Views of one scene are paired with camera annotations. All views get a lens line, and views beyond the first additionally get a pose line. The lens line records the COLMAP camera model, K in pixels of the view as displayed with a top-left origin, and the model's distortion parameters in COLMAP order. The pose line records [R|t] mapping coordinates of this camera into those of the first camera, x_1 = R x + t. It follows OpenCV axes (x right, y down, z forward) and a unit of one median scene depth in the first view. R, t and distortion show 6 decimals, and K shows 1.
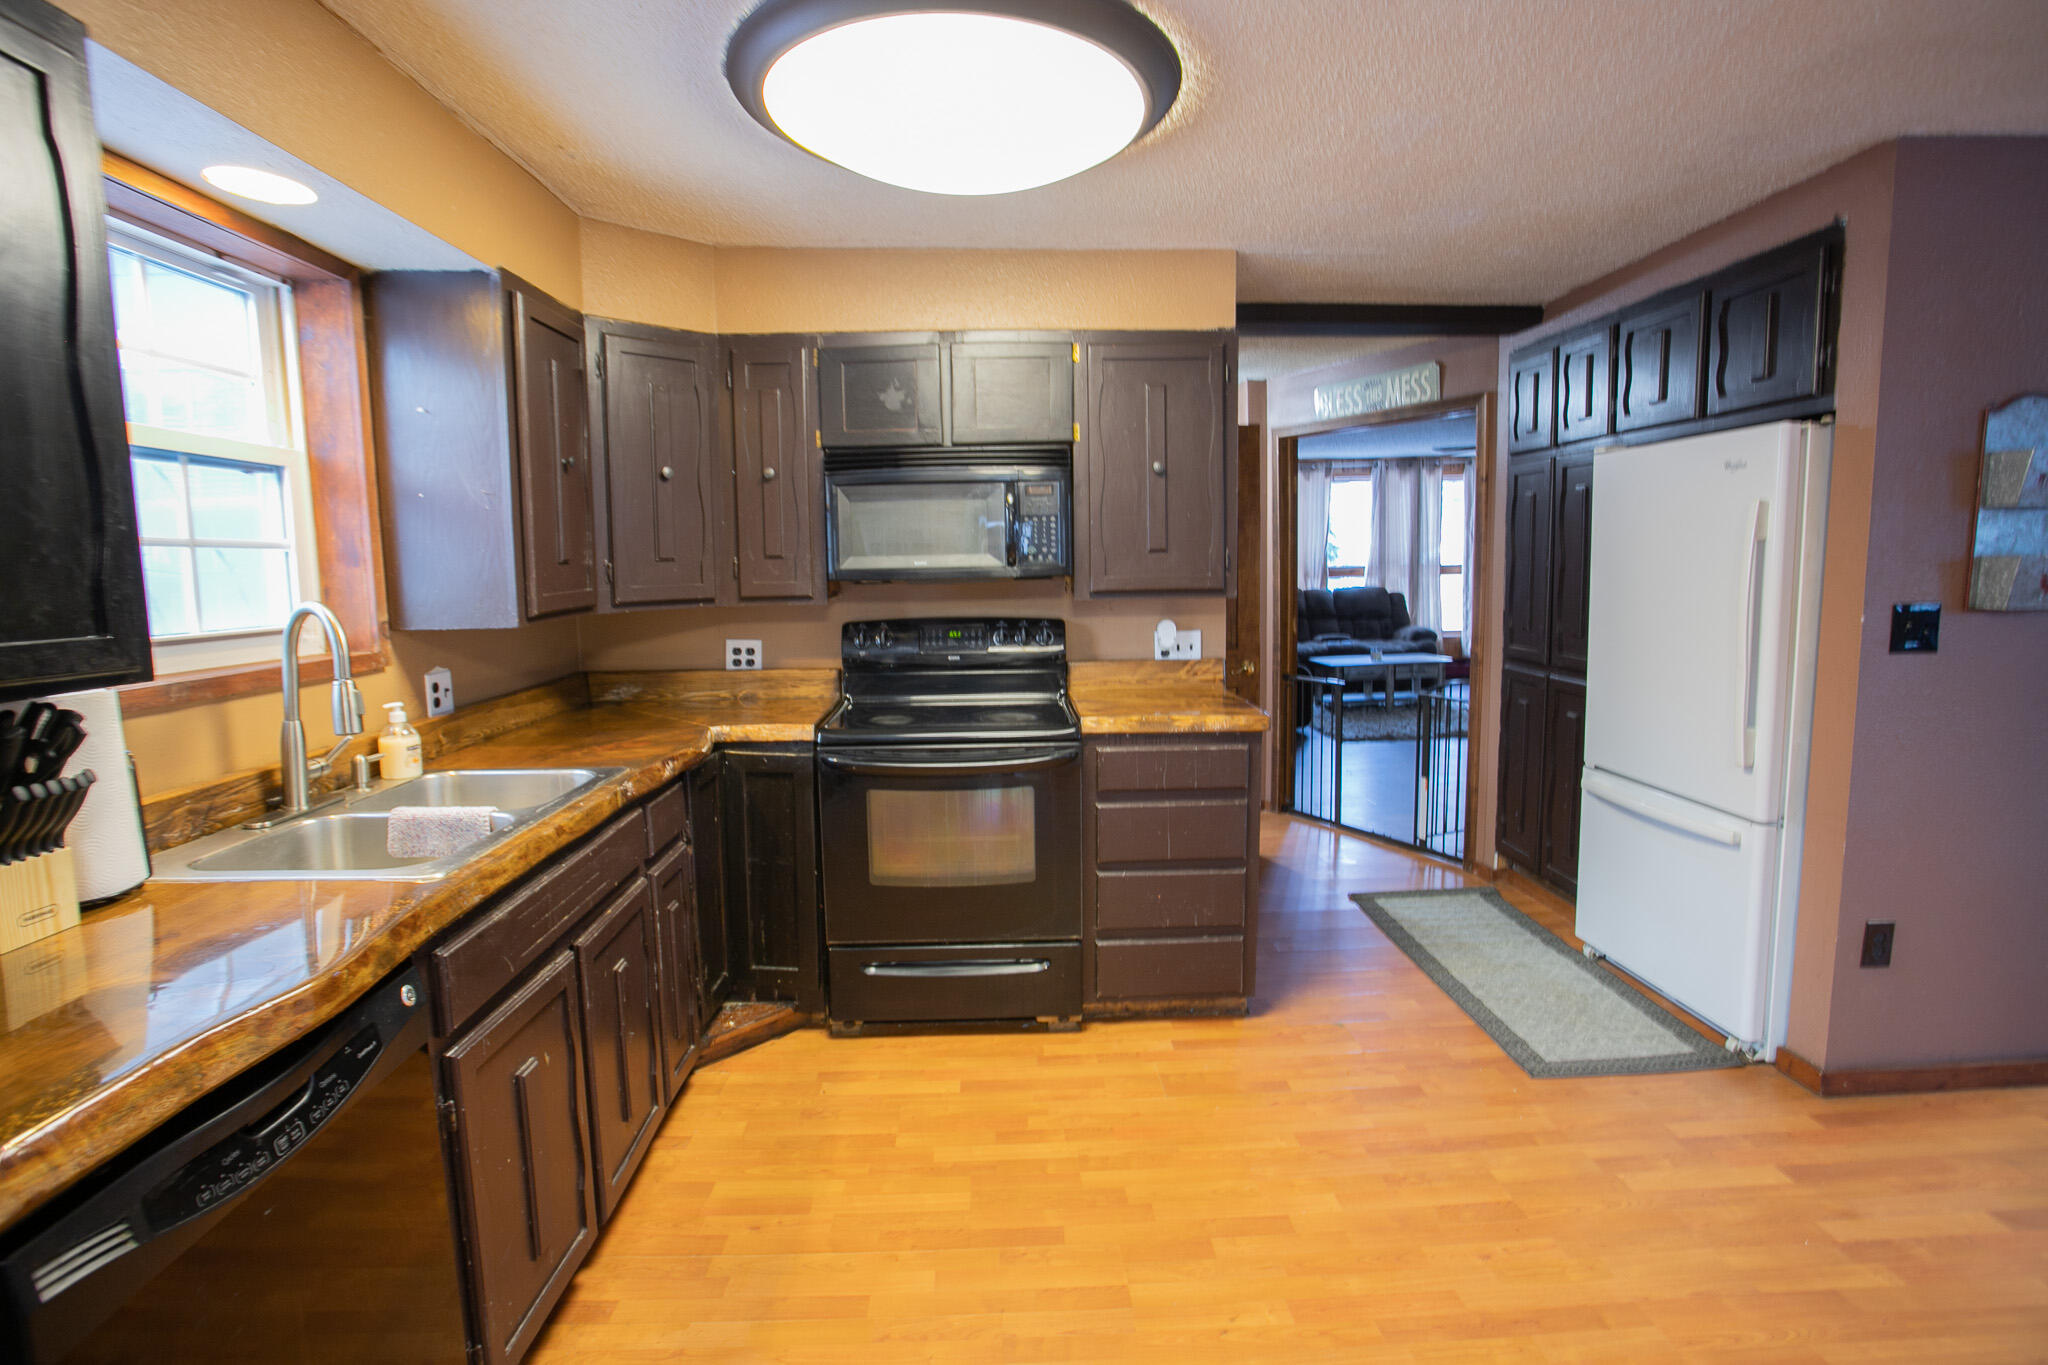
lens RADIAL K [[993.8, 0, 1019.2], [0, 993.8, 679.5], [0, 0, 1]] dist [-0.072683, 0.028104]
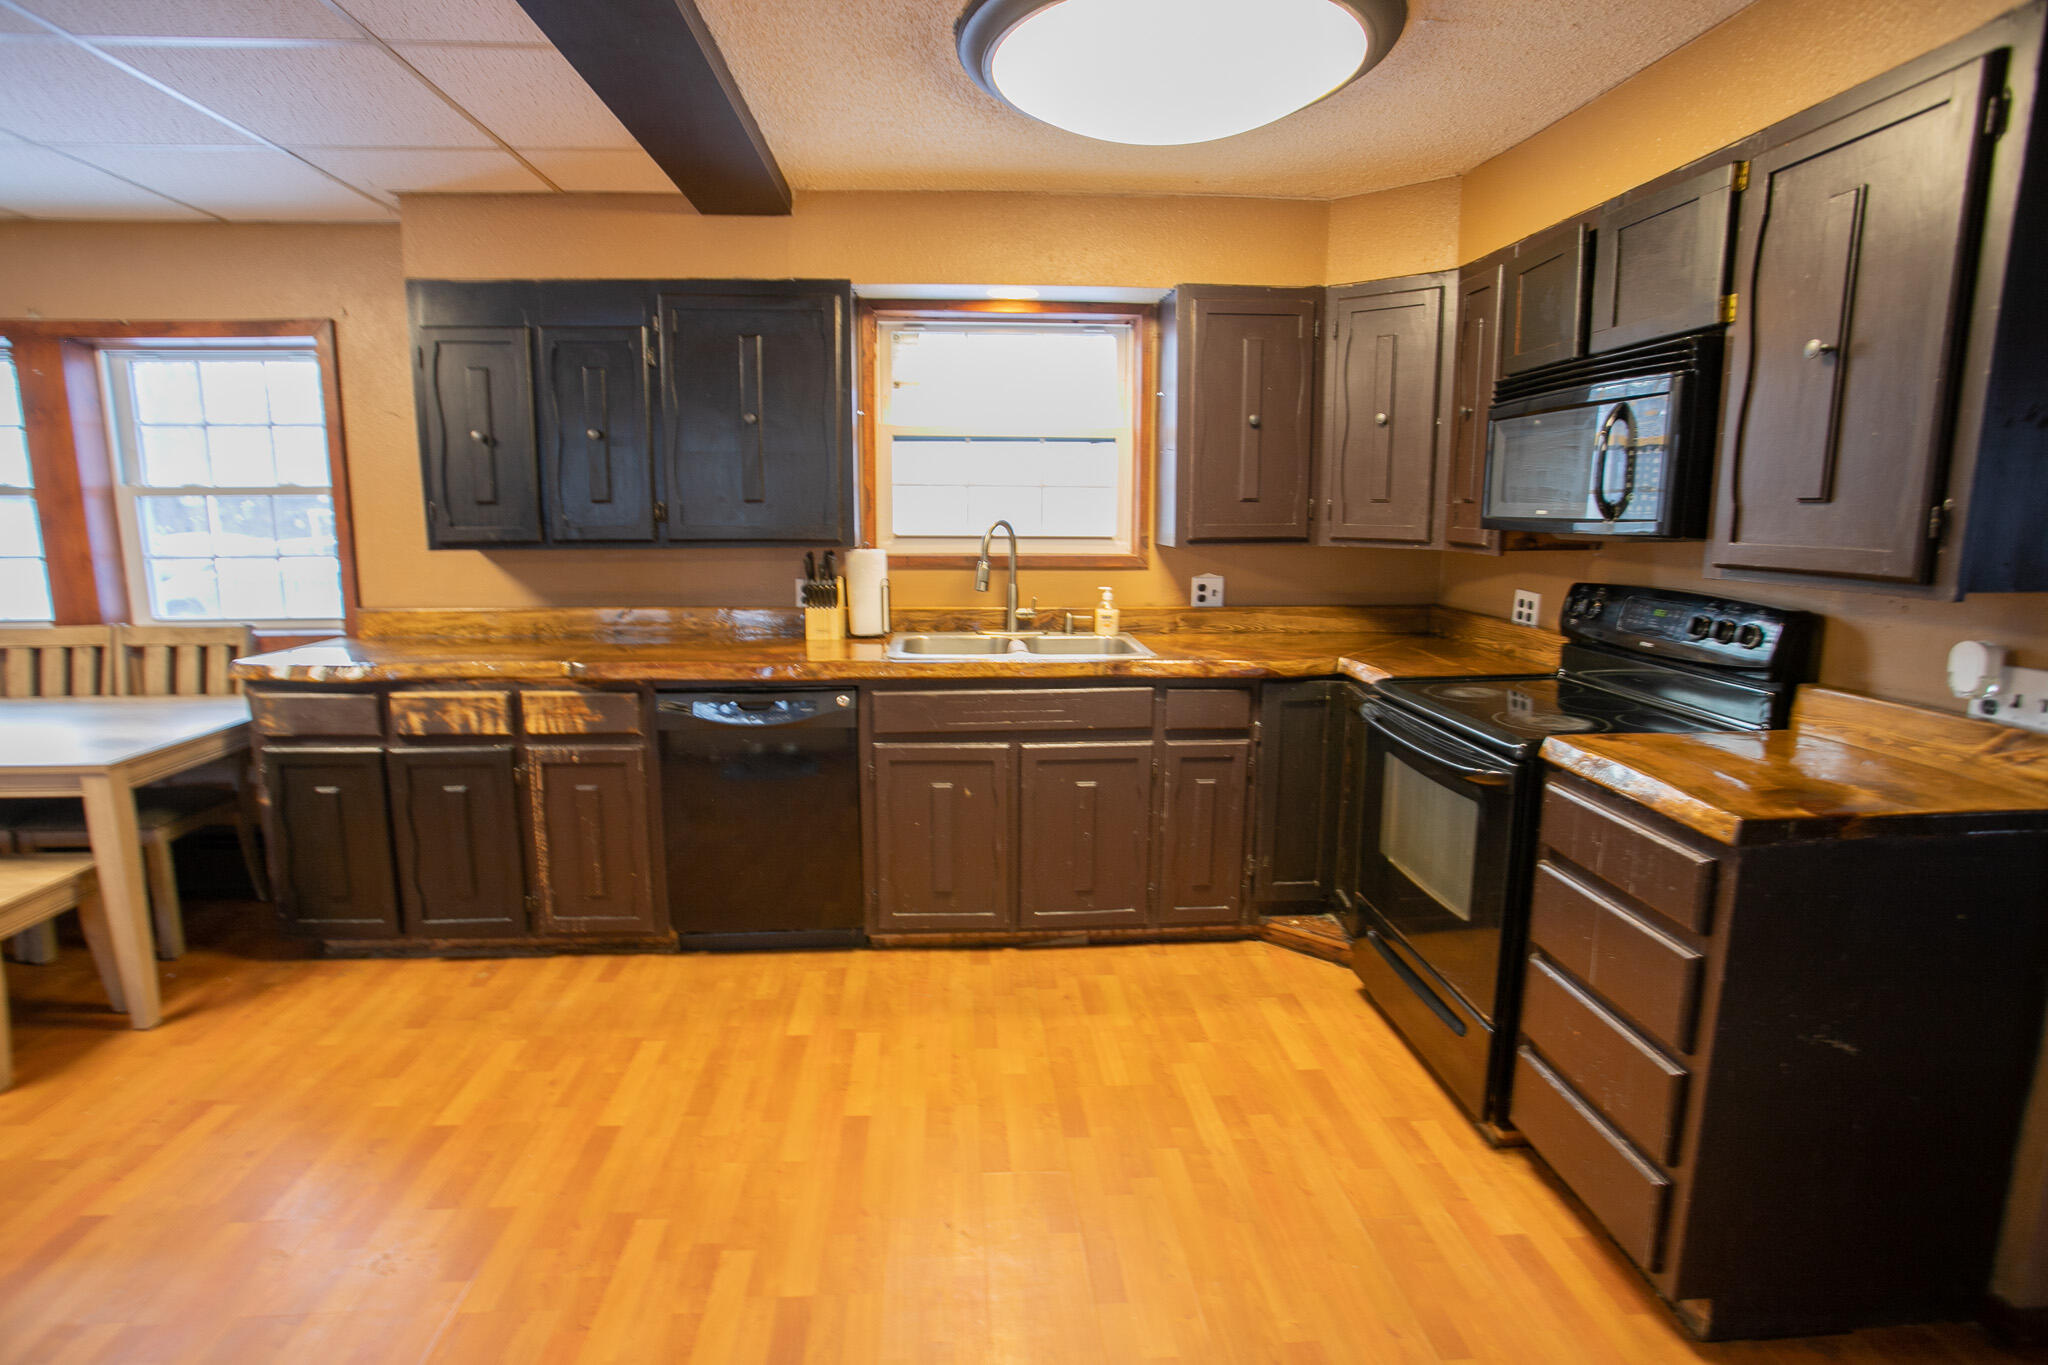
lens RADIAL K [[993.8, 0, 1022.8], [0, 993.8, 679.1], [0, 0, 1]] dist [-0.072683, 0.028104]
pose [[0.039564, 0.188994, -0.981181, 0.710509], [-0.124533, 0.975226, 0.182826, -0.079995], [0.991426, 0.114957, 0.062120, 0.572889]]
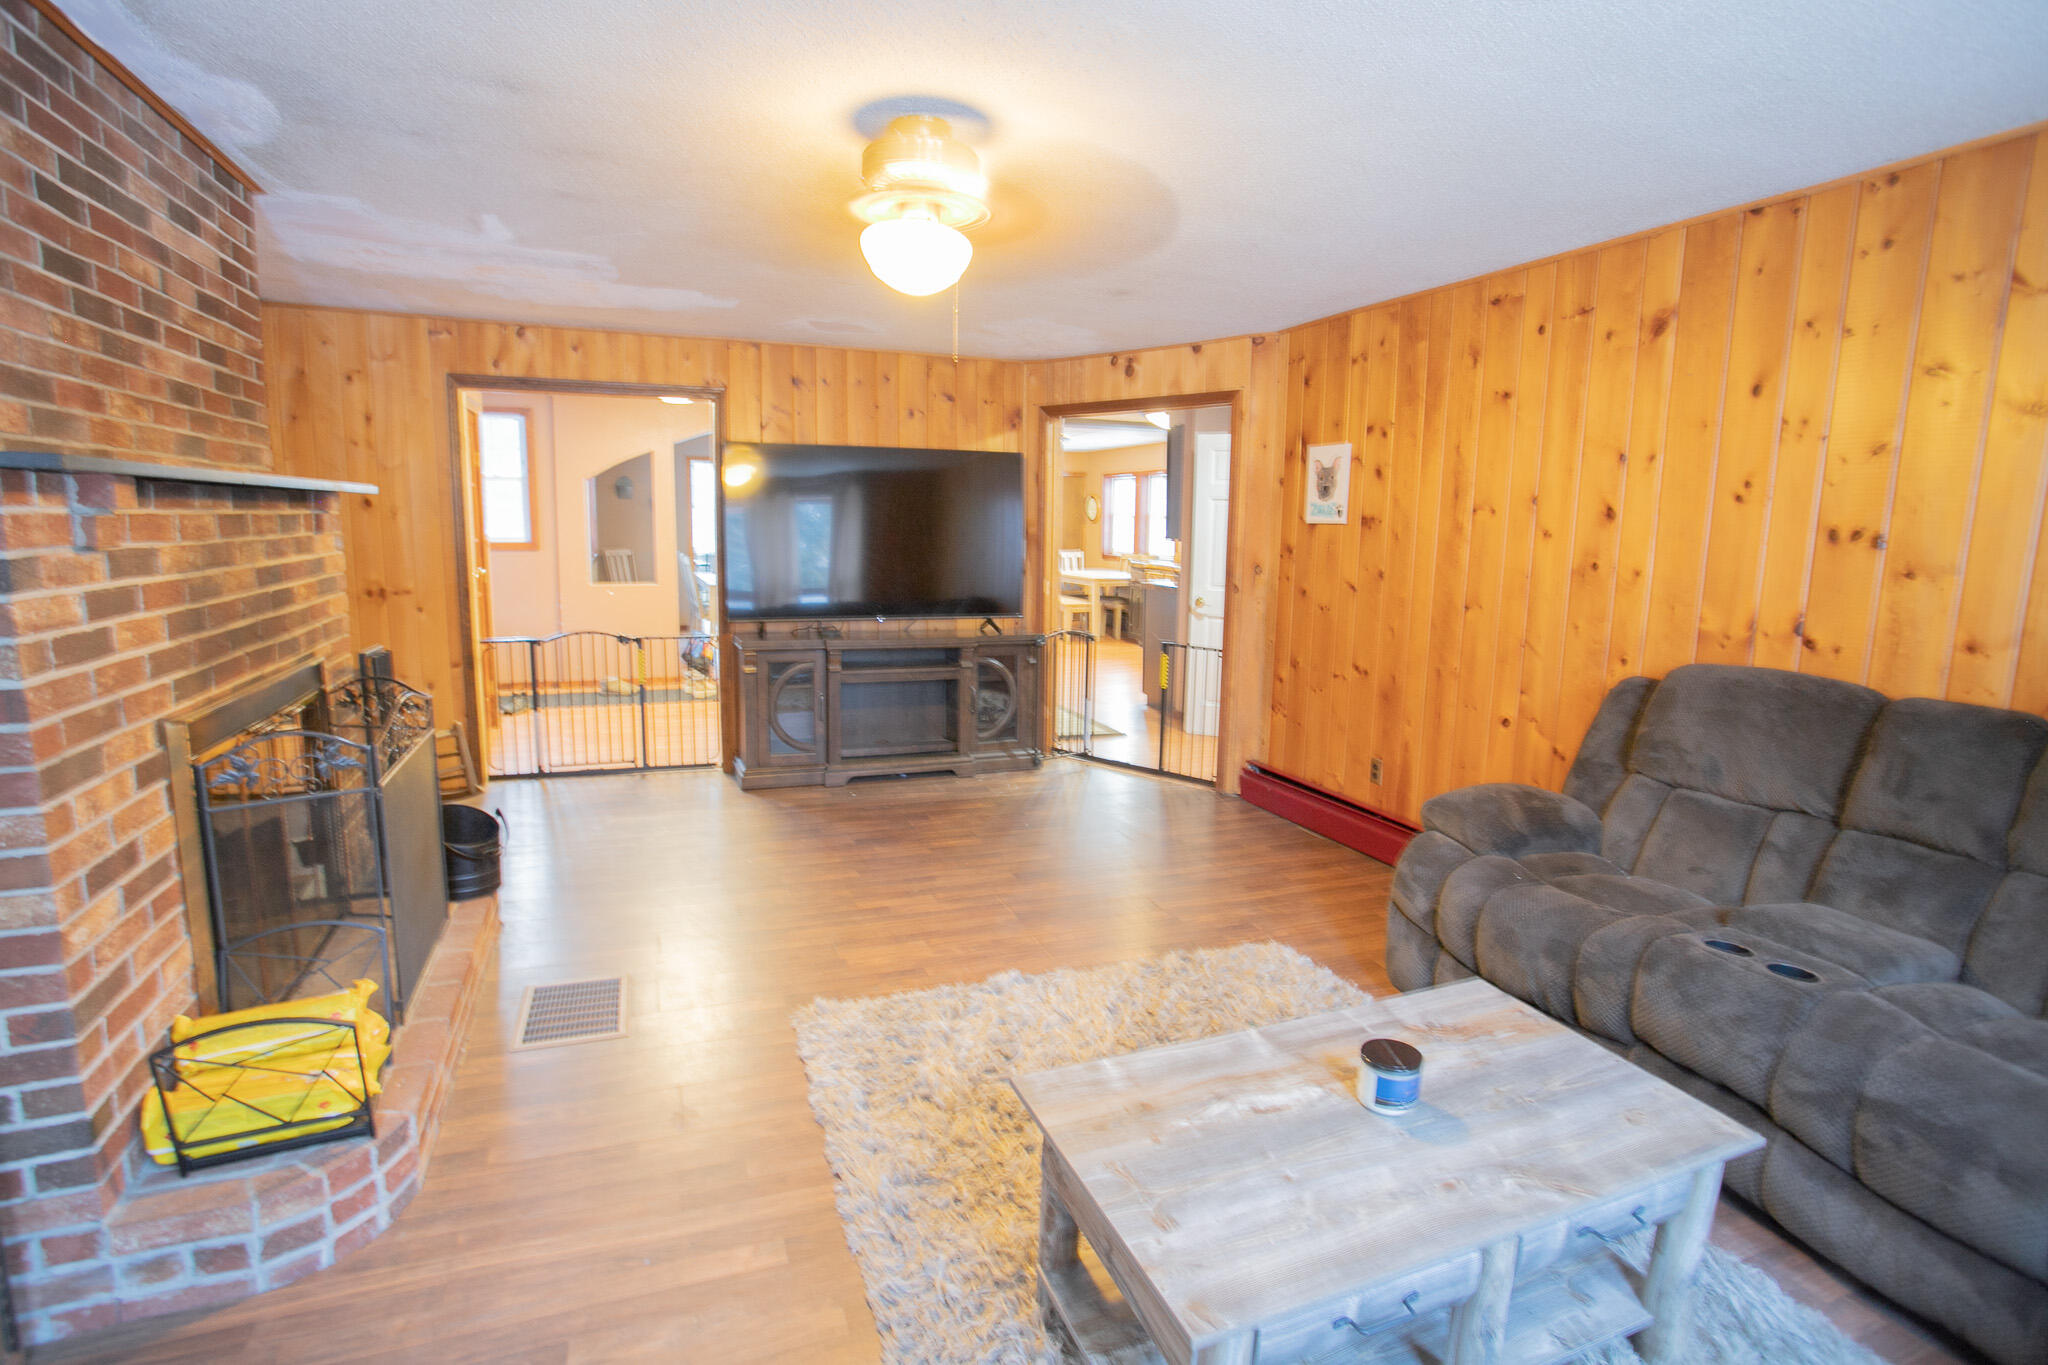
lens RADIAL K [[993.8, 0, 1027.4], [0, 993.8, 677.7], [0, 0, 1]] dist [-0.072683, 0.028104]
pose [[-0.941279, 0.070427, -0.330203, 1.407701], [-0.025790, 0.960148, 0.278300, -0.452729], [0.336643, 0.270473, -0.901951, 3.324228]]
